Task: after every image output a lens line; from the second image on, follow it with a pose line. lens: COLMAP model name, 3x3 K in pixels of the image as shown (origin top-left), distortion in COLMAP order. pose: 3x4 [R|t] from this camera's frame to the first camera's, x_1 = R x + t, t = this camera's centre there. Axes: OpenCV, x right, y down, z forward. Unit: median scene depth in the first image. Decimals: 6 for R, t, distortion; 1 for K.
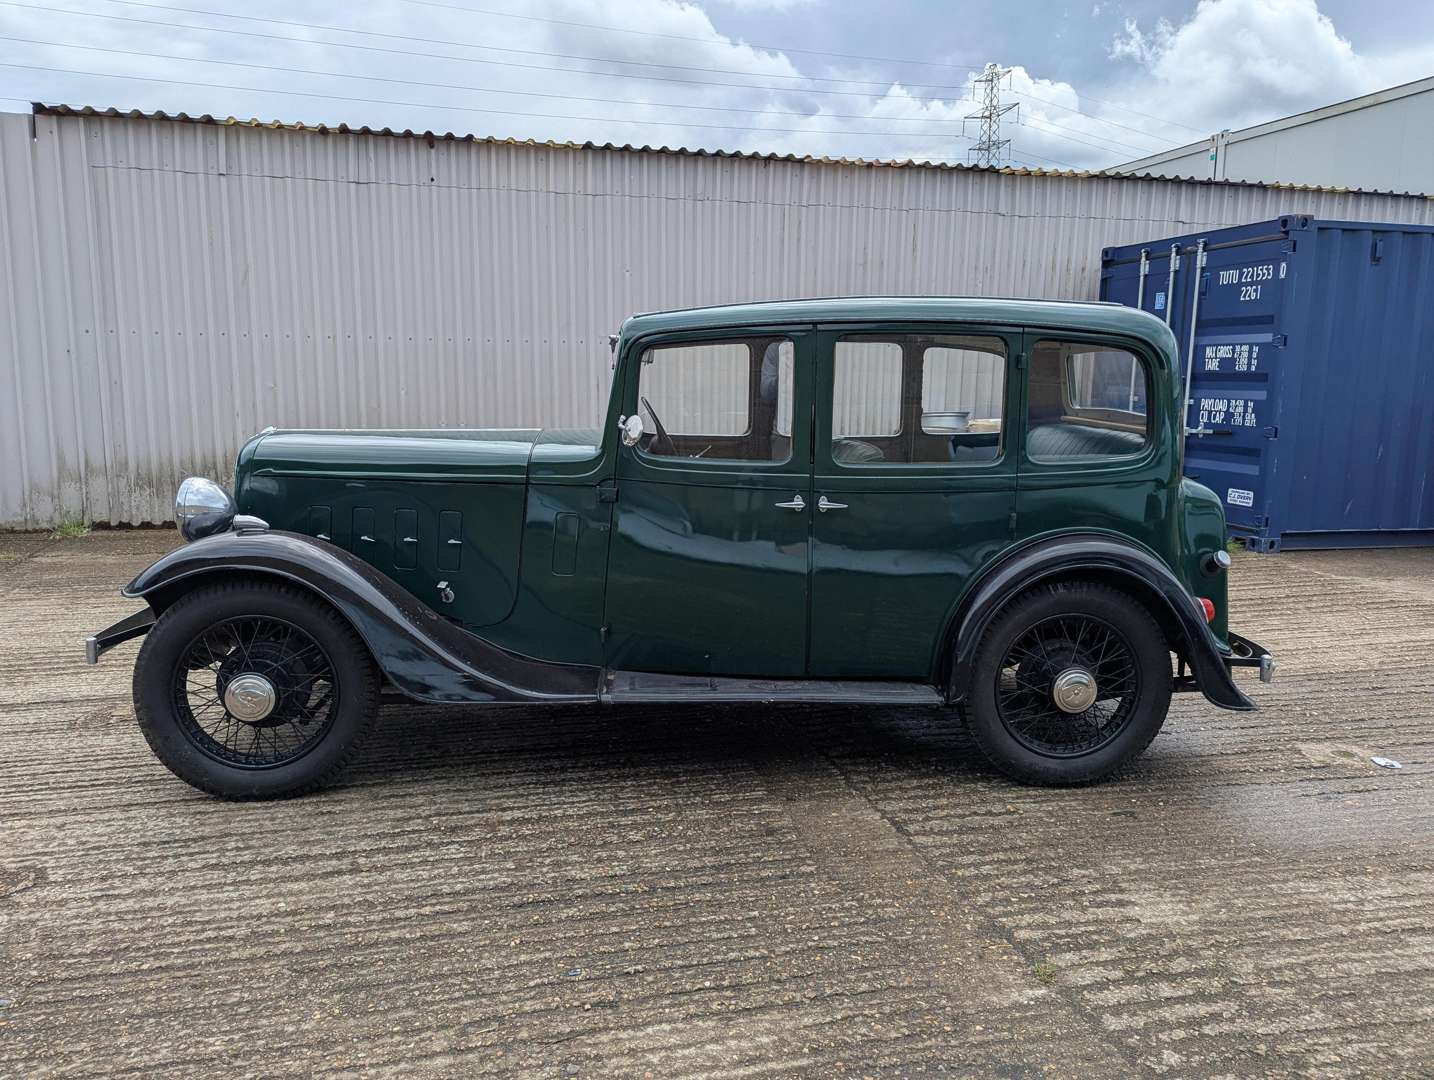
lens RADIAL K [[1070.5, 0, 705.6], [0, 1070.5, 533.7], [0, 0, 1]] dist [0.065267, -0.056419]
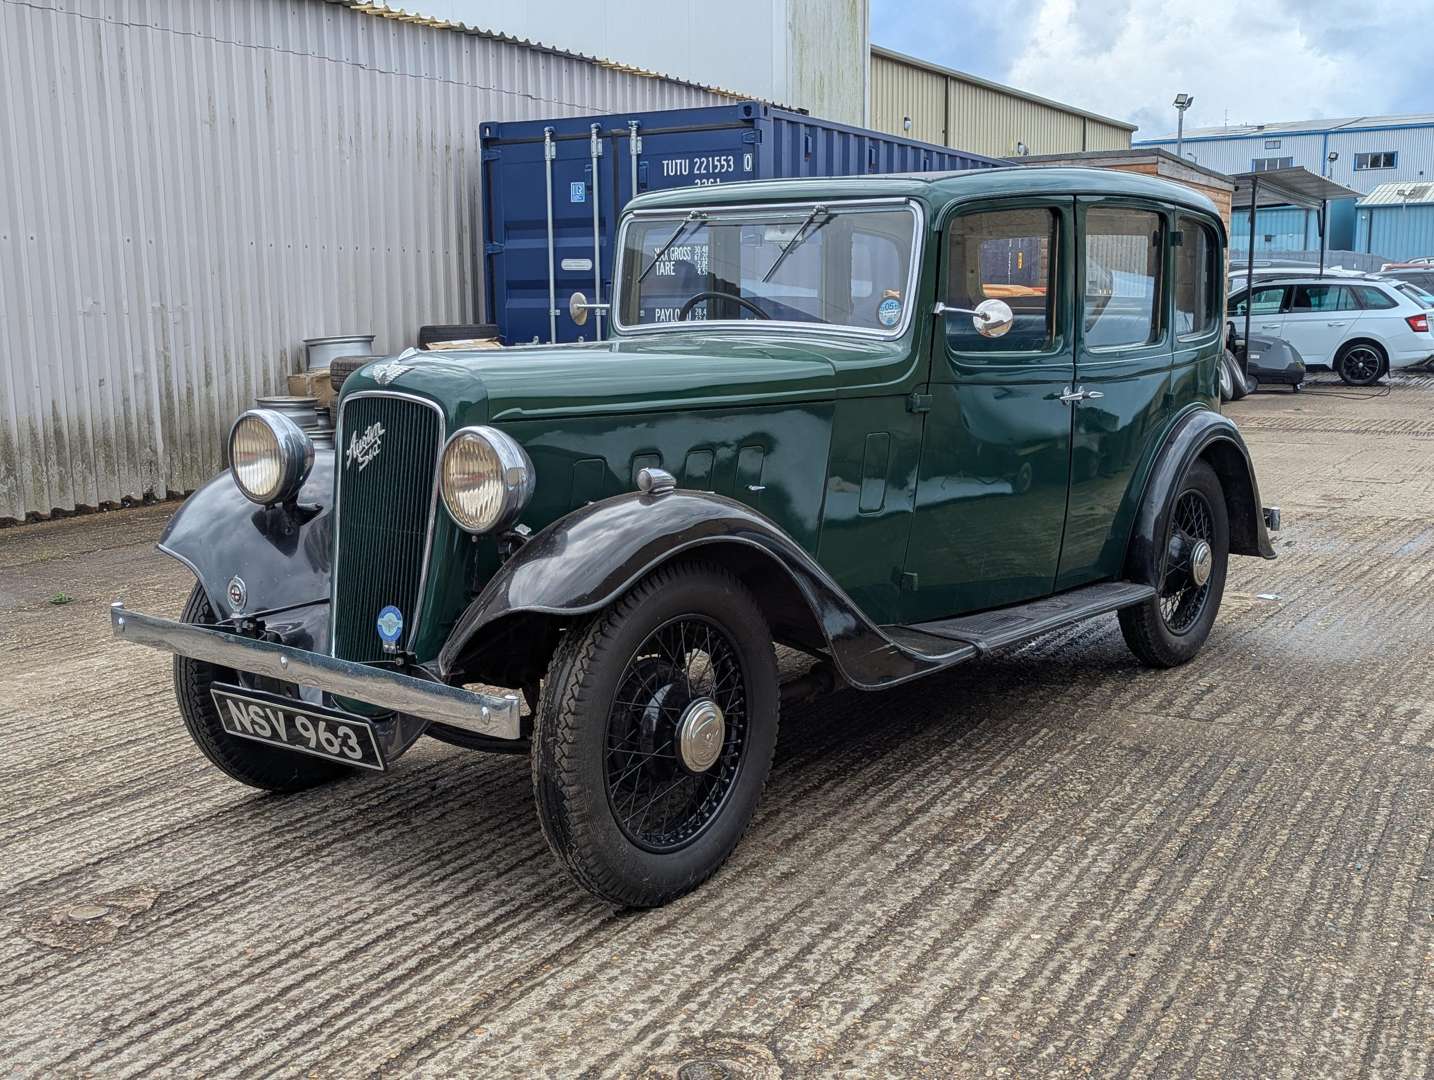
lens RADIAL K [[1533.3, 0, 717.0], [0, 1533.3, 540.0], [0, 0, 1]] dist [0.094714, -0.137166]
pose [[0.688377, -0.132493, 0.713150, -0.892473], [0.128448, 0.989904, 0.059924, -0.020329], [-0.713890, 0.050352, 0.698446, 0.266498]]
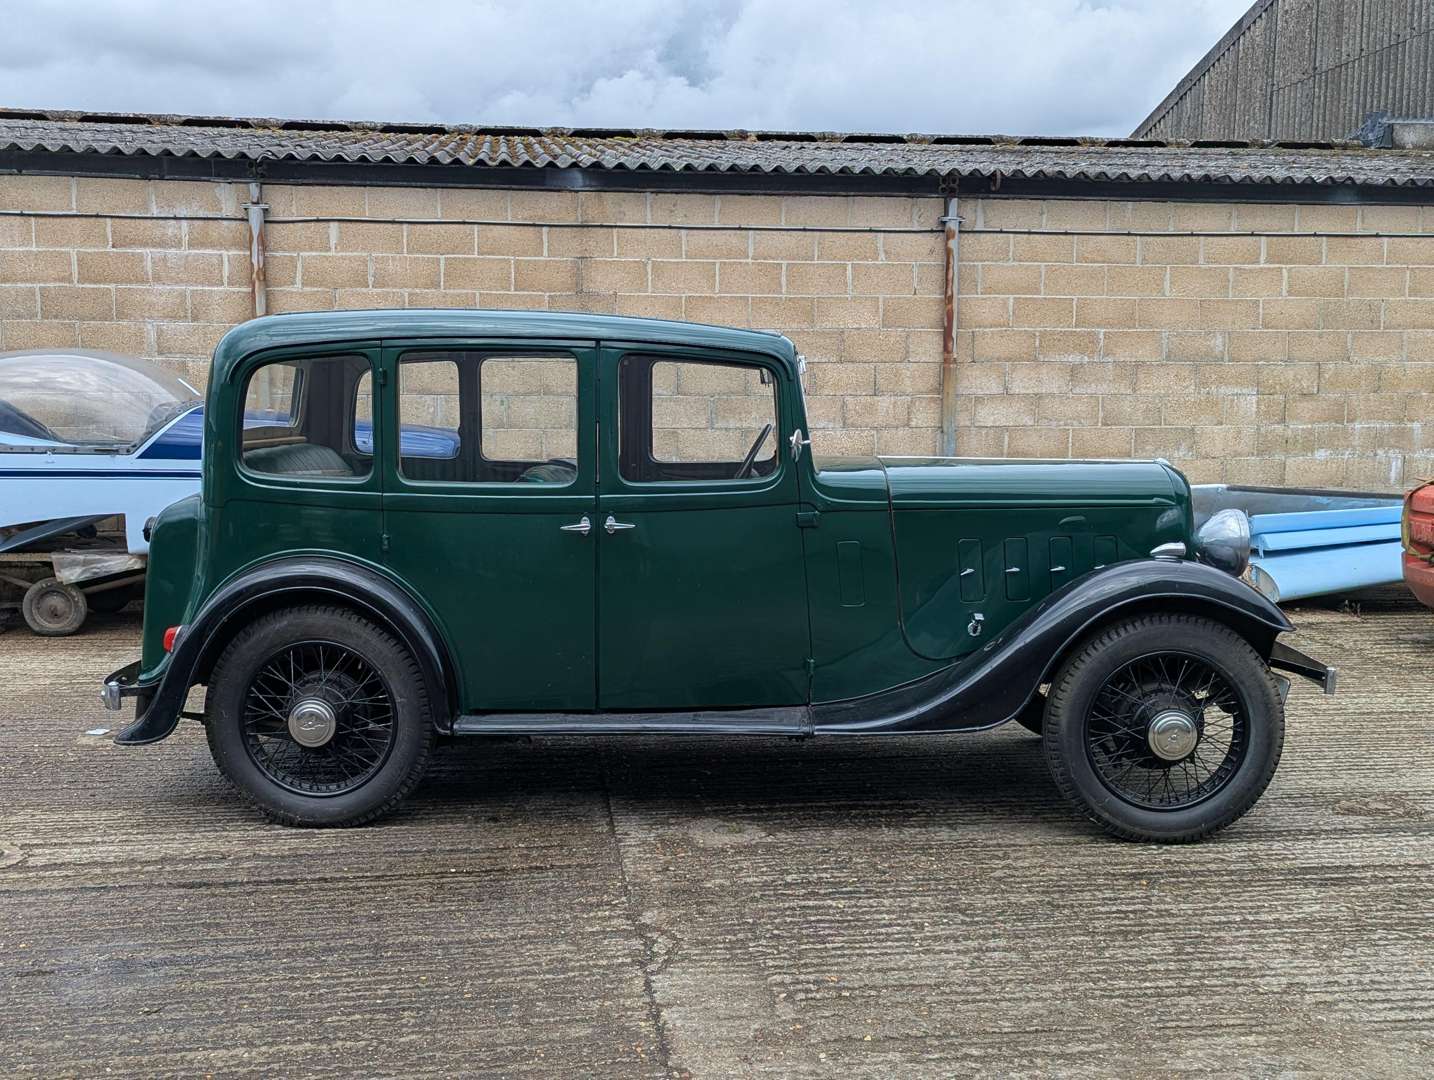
lens RADIAL K [[1456.6, 0, 714.2], [0, 1456.6, 545.3], [0, 0, 1]] dist [0.061245, -0.046023]
pose [[-0.993469, -0.028800, 0.110405, -0.152197], [0.001599, 0.964011, 0.265857, -0.357407], [-0.114088, 0.264297, -0.957669, 2.233649]]
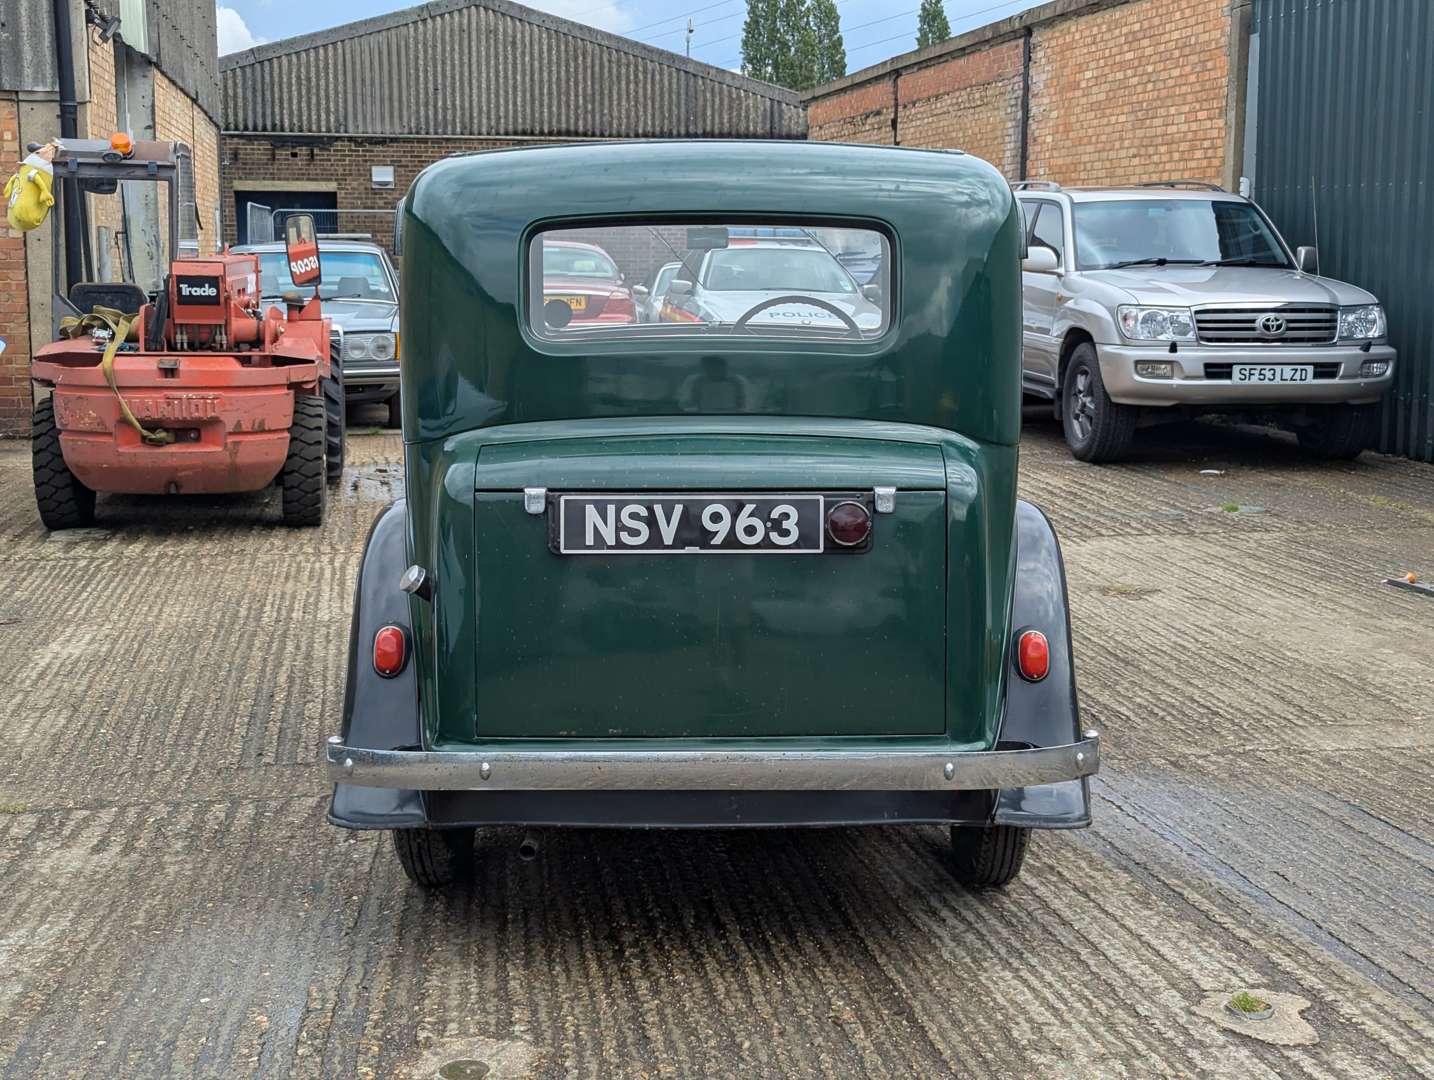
lens RADIAL K [[1997.9, 0, 717.0], [0, 1997.9, 540.0], [0, 0, 1]] dist [0.126222, -0.300620]
pose [[-0.073462, 0.138270, -0.987666, 1.389555], [-0.157672, 0.976277, 0.148403, -0.167439], [0.984755, 0.166629, -0.049918, 1.096300]]
